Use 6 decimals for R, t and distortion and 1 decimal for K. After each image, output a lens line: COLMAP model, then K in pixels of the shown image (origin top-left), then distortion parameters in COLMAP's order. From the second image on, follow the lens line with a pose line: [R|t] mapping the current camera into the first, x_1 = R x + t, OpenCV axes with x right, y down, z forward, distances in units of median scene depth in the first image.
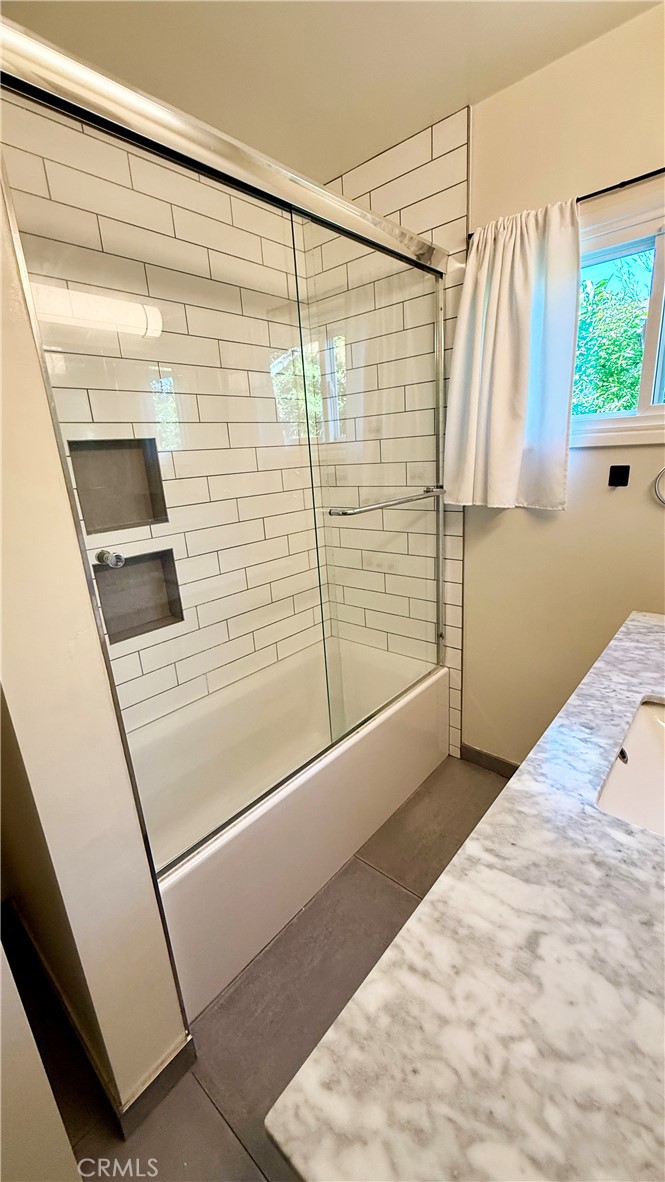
lens RADIAL K [[474.1, 0, 326.1], [0, 474.1, 591.1], [0, 0, 1]] dist [-0.002264, -0.000080]
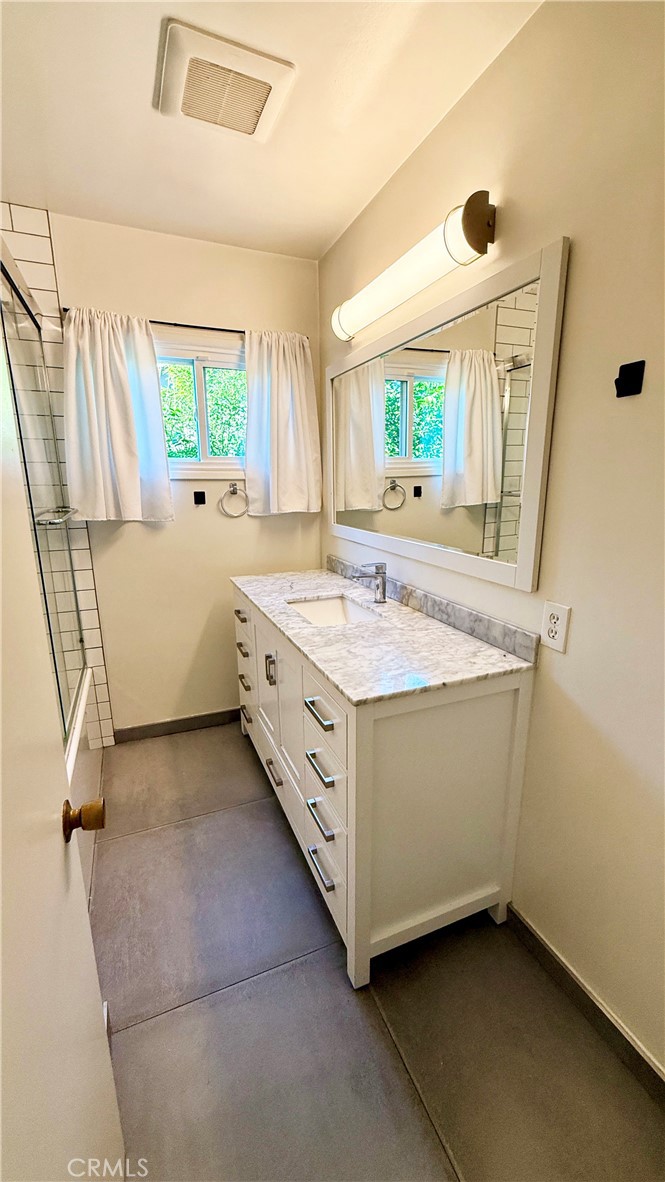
lens RADIAL K [[474.1, 0, 337.2], [0, 474.1, 588.4], [0, 0, 1]] dist [-0.002264, -0.000080]
pose [[0.433780, -0.145733, 0.889155, -0.684304], [0.230252, 0.971996, 0.046980, 0.090406], [-0.871102, 0.184351, 0.455187, -0.078208]]
